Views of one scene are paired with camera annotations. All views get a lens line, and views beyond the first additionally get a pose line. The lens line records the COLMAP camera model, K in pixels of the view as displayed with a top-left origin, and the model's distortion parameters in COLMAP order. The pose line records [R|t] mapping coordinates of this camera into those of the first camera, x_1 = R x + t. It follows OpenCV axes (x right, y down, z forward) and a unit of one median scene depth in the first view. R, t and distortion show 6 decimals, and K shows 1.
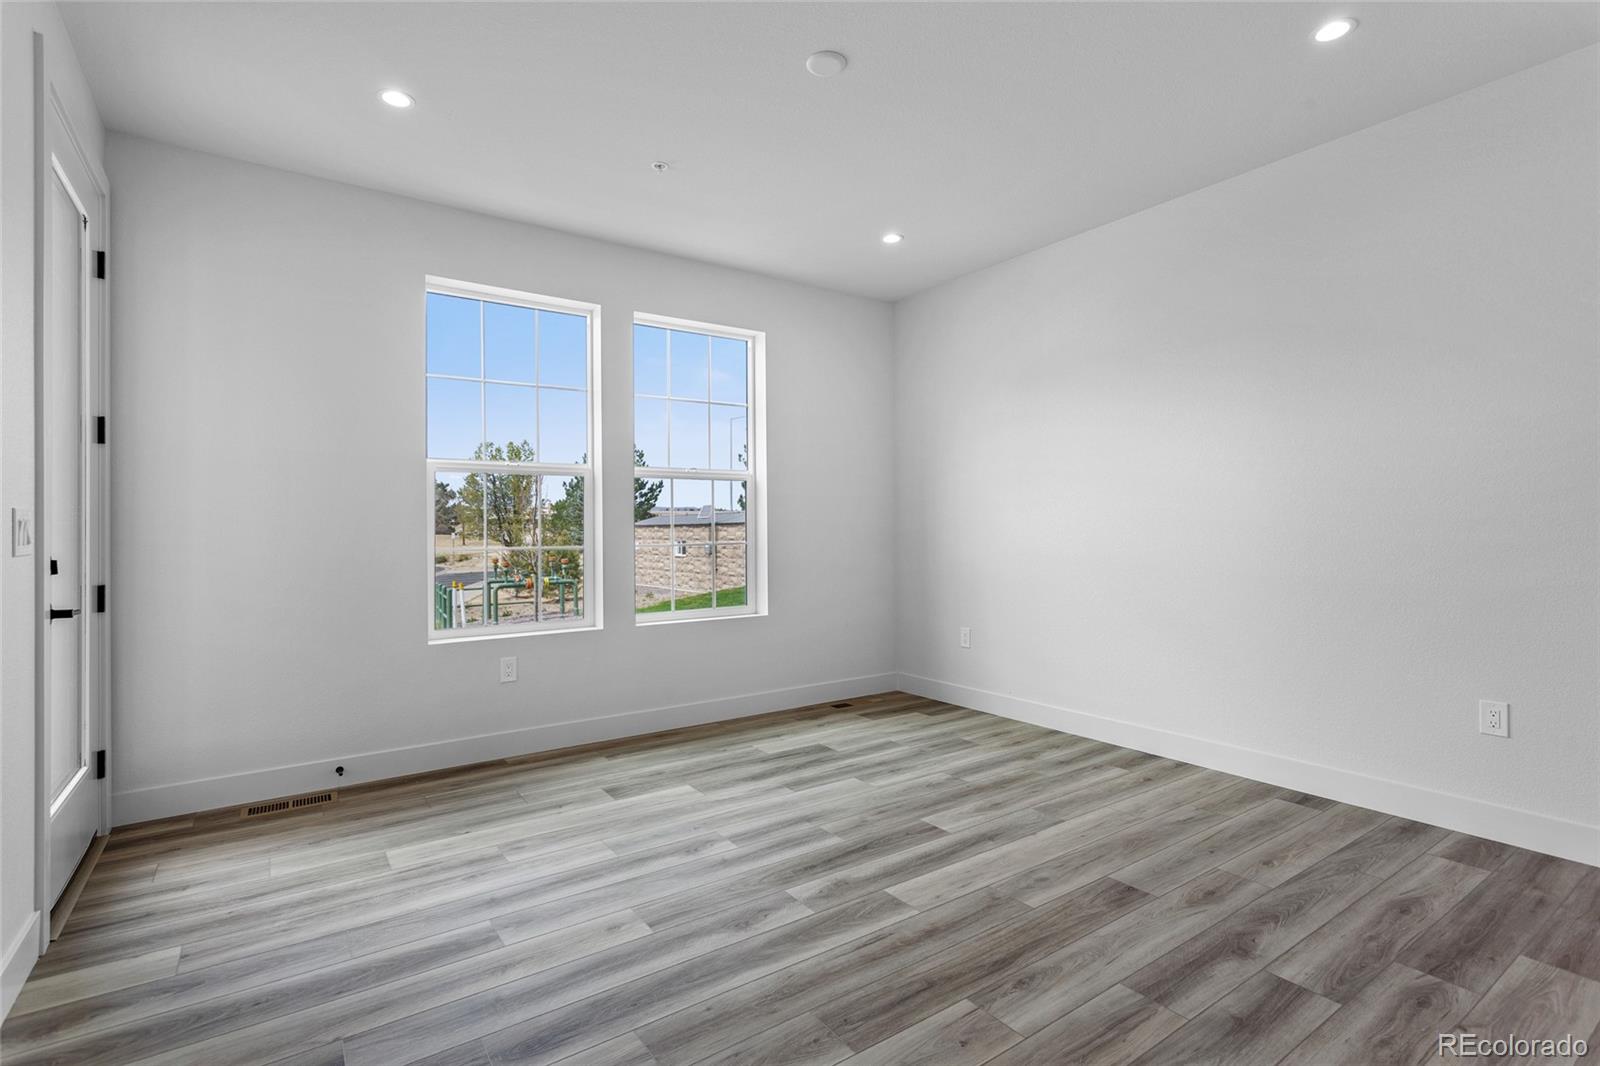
lens RADIAL K [[757.6, 0, 803.5], [0, 757.6, 523.7], [0, 0, 1]] dist [0.001446, 0.000622]
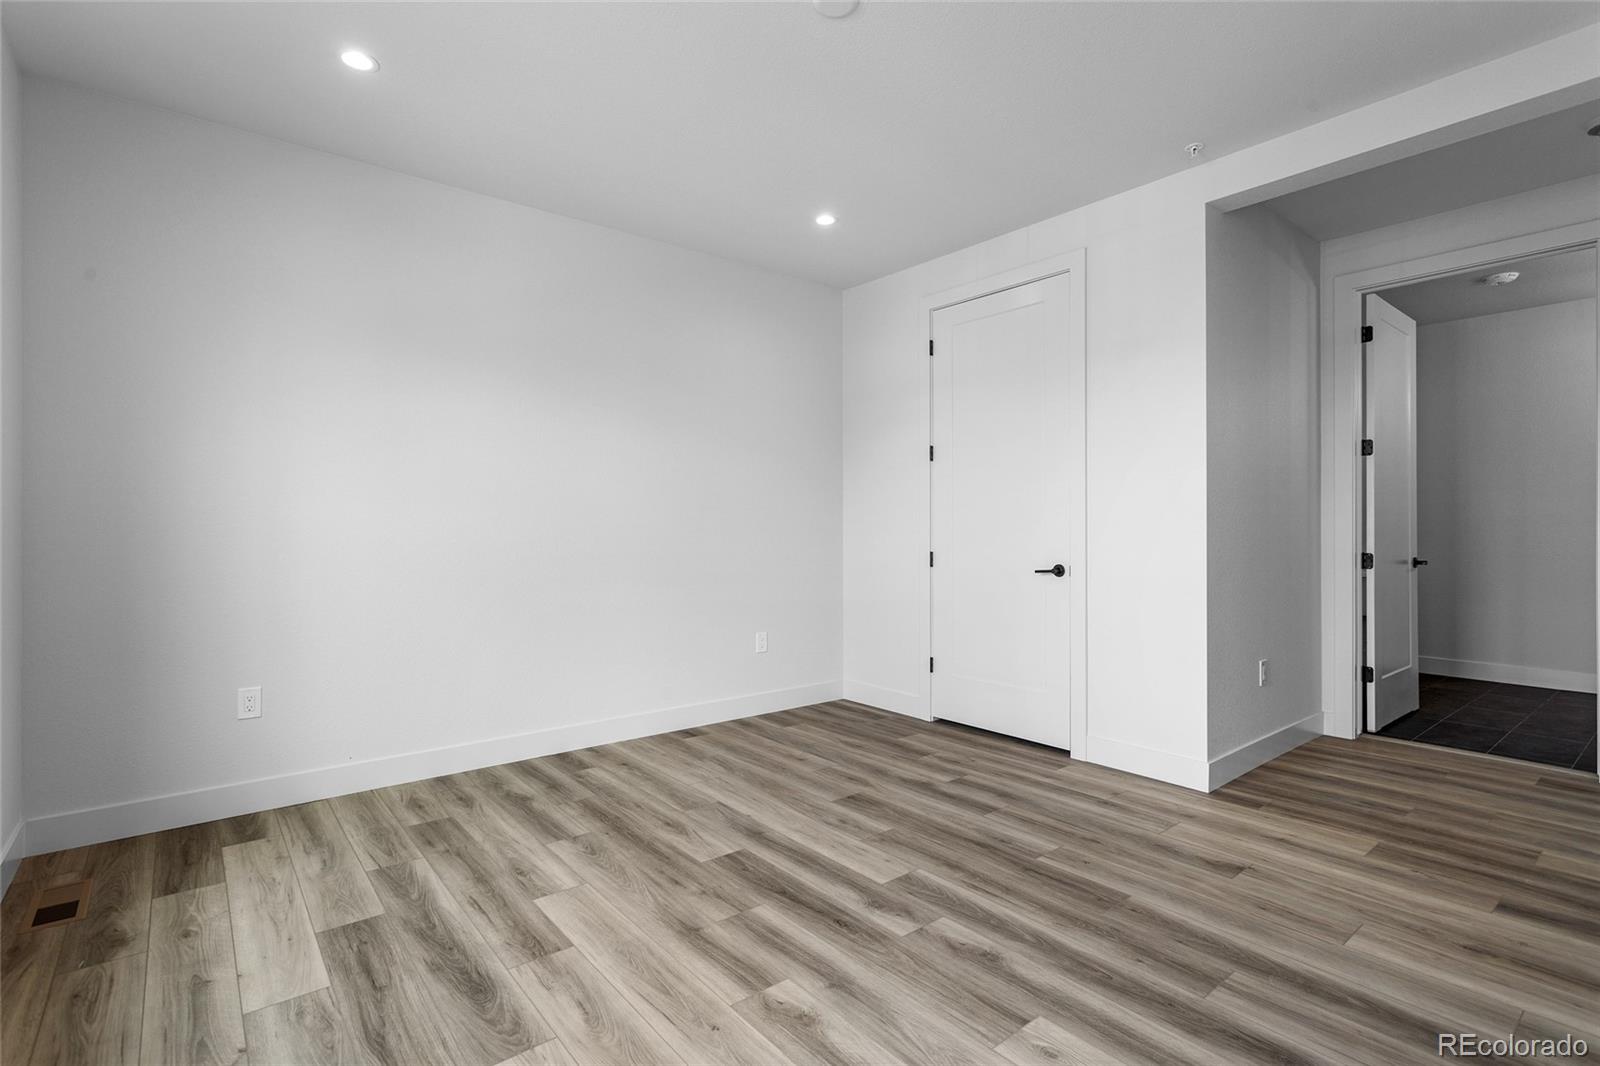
lens RADIAL K [[756.0, 0, 799.3], [0, 756.0, 525.8], [0, 0, 1]] dist [0.003929, 0.001109]
pose [[-0.065947, 0.009965, 0.997773, -0.706162], [-0.004126, 0.999939, -0.010259, 0.012191], [-0.997815, -0.004793, -0.065902, 0.924947]]
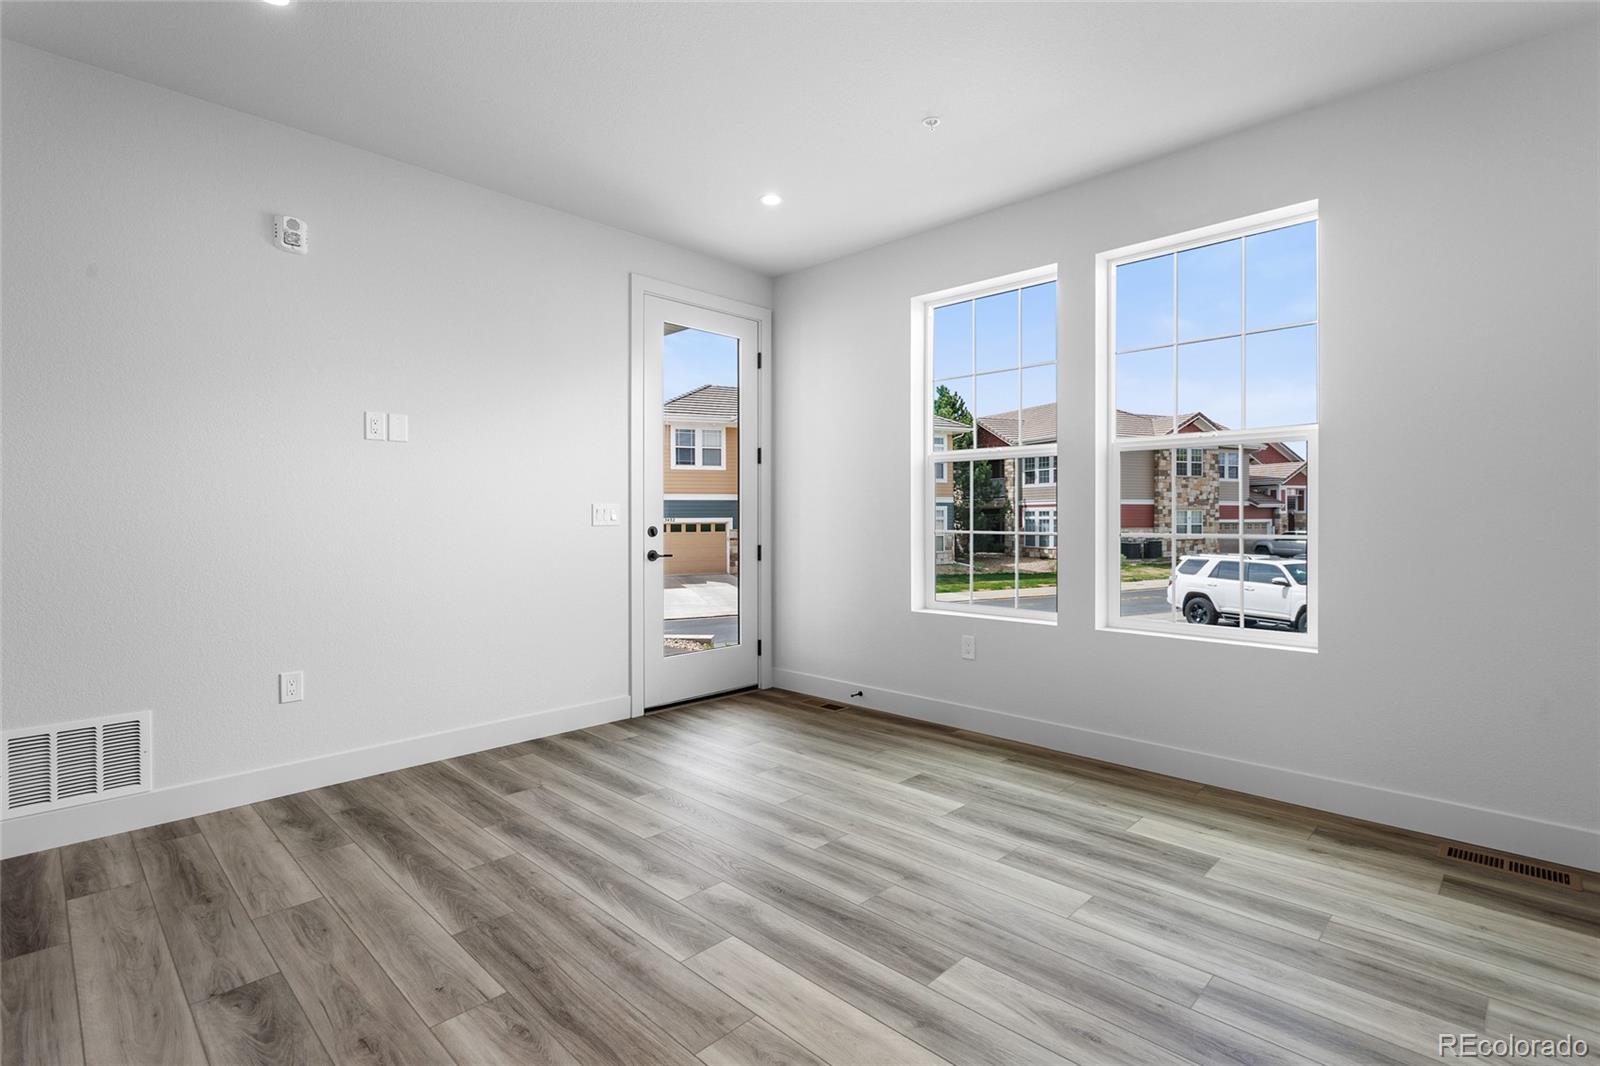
lens RADIAL K [[757.6, 0, 803.5], [0, 757.6, 523.7], [0, 0, 1]] dist [0.001446, 0.000622]
pose [[0.184173, 0.016143, -0.982761, 0.752884], [0.006777, 0.999821, 0.017693, -0.000452], [0.982870, -0.009918, 0.184031, 0.725610]]
